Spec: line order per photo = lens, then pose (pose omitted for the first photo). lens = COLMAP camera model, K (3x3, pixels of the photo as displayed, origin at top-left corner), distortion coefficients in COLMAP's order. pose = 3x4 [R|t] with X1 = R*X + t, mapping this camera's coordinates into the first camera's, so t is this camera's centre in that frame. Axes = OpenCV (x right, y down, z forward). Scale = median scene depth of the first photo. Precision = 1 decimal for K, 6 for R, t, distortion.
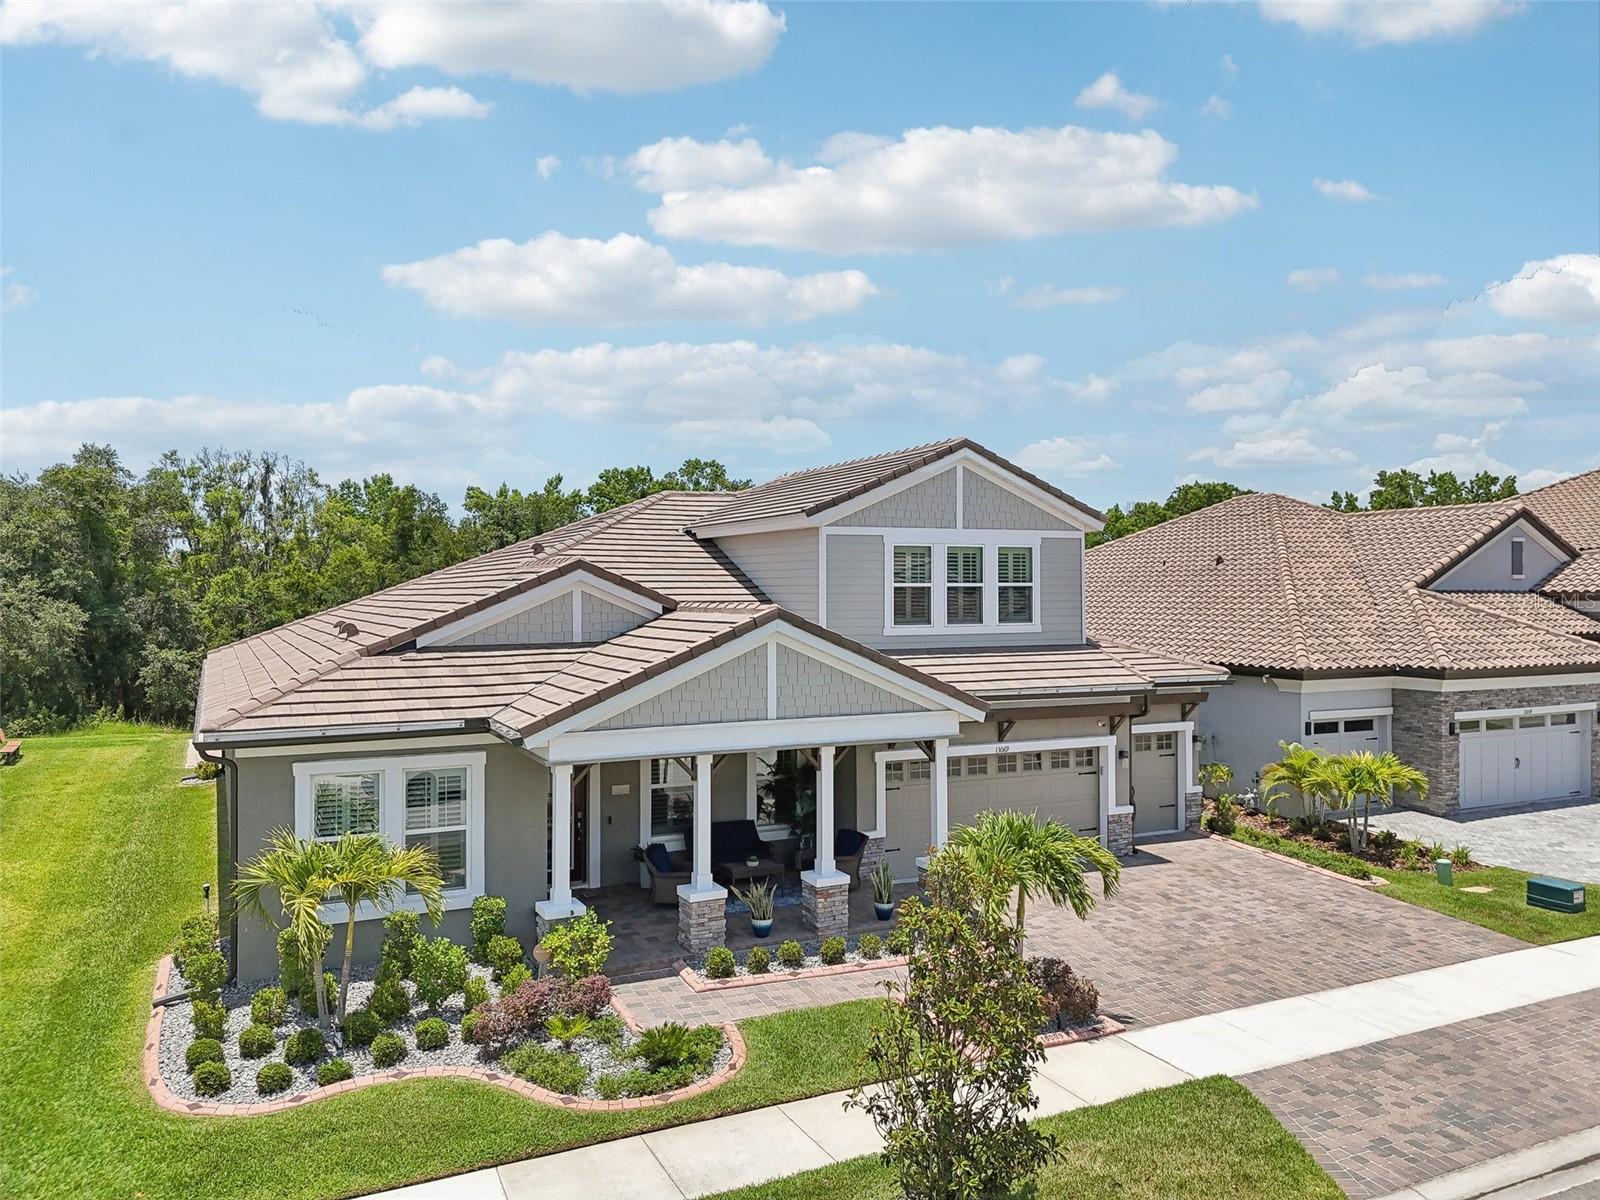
lens RADIAL K [[1161.4, 0, 788.5], [0, 1161.4, 594.3], [0, 0, 1]] dist [0.041129, -0.026039]
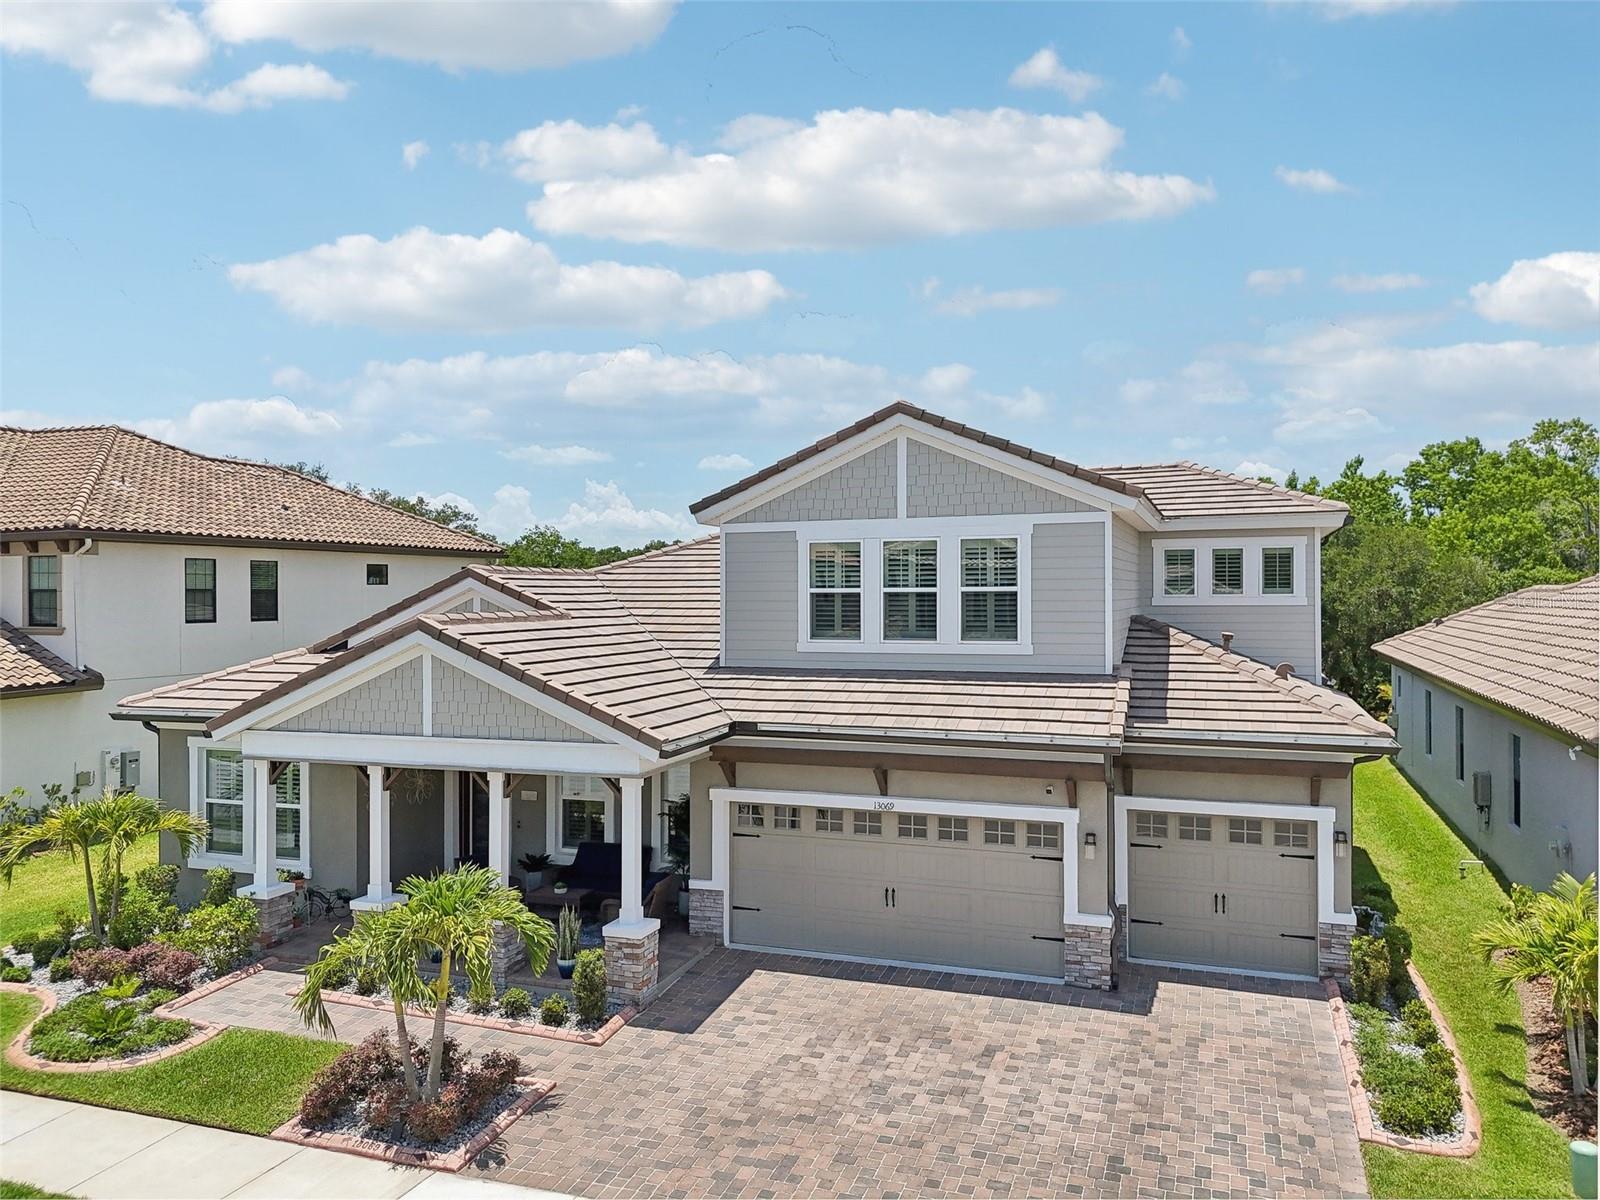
lens RADIAL K [[1161.4, 0, 802.0], [0, 1161.4, 598.4], [0, 0, 1]] dist [0.041129, -0.026039]
pose [[0.705244, 0.002387, -0.708961, 0.688339], [0.002259, 0.999982, 0.005613, -0.007582], [0.708962, -0.005560, 0.705225, 0.424541]]
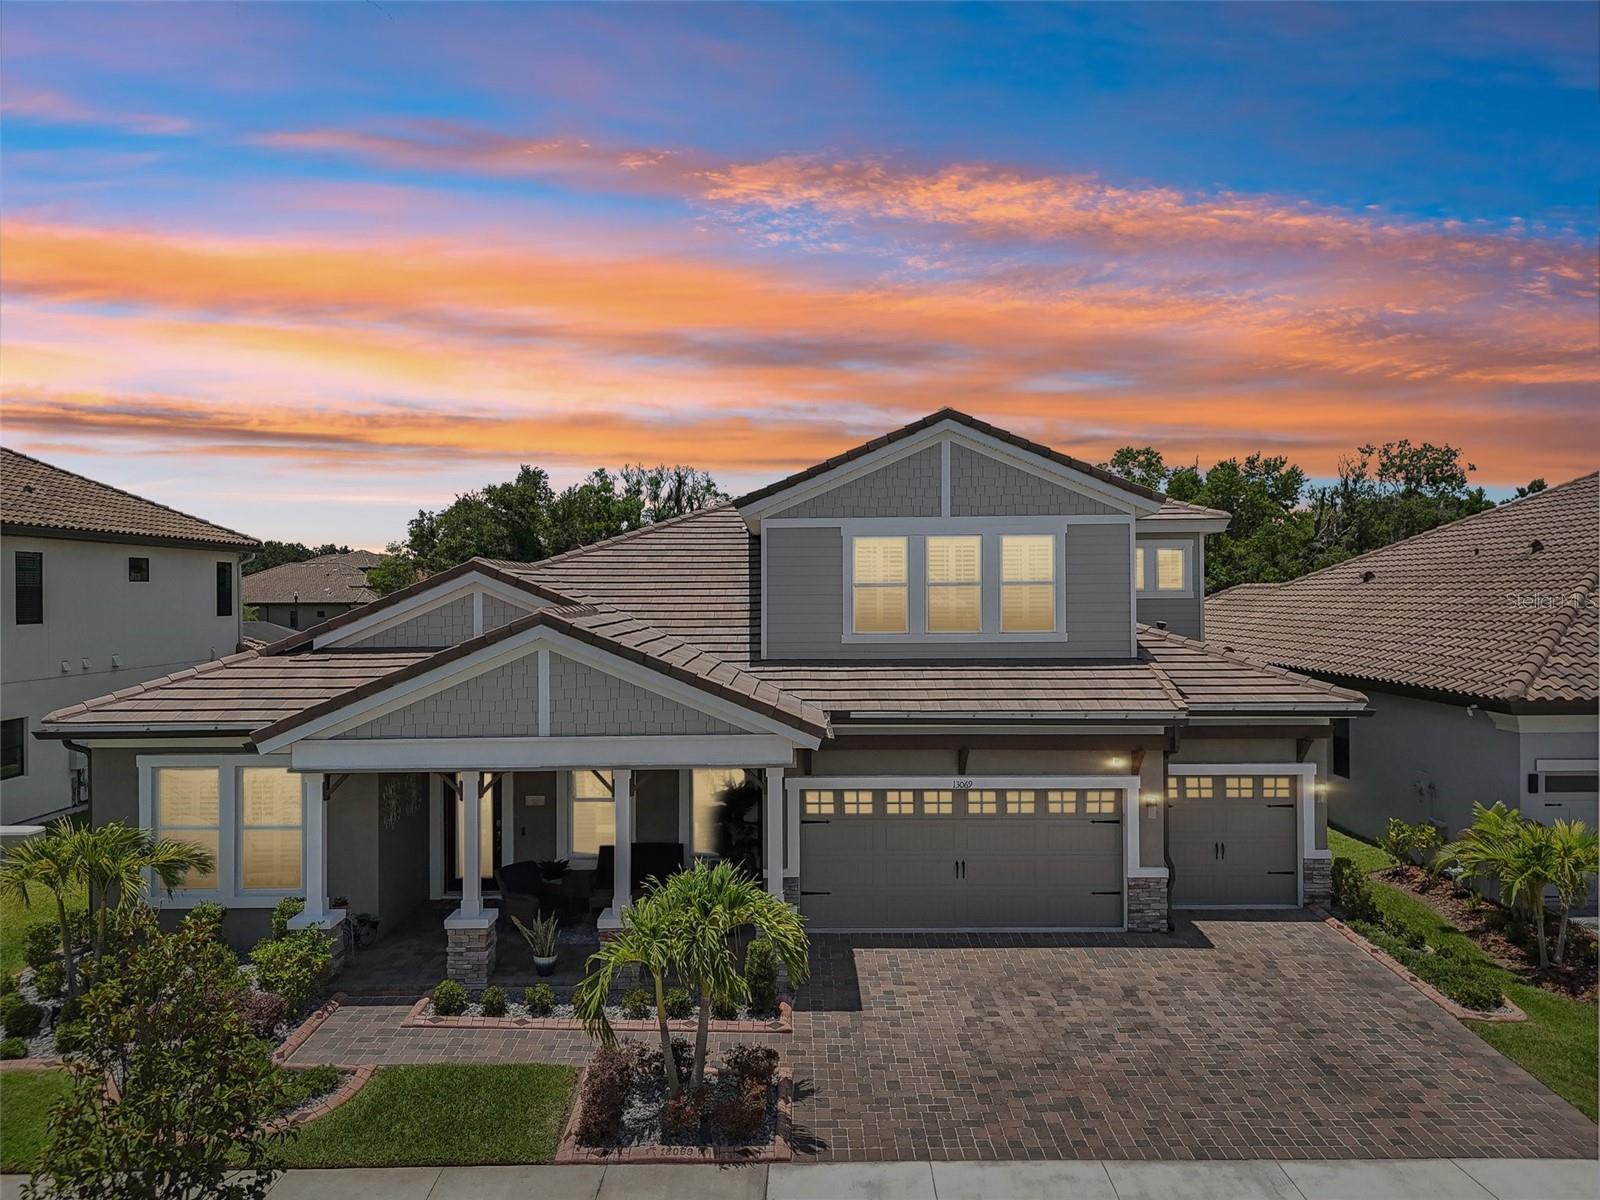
lens RADIAL K [[1161.4, 0, 796.7], [0, 1161.4, 596.6], [0, 0, 1]] dist [0.041129, -0.026039]
pose [[0.904047, -0.001699, -0.427429, 0.429658], [0.003460, 0.999988, 0.003344, -0.002246], [0.427419, -0.004502, 0.904043, 0.208748]]
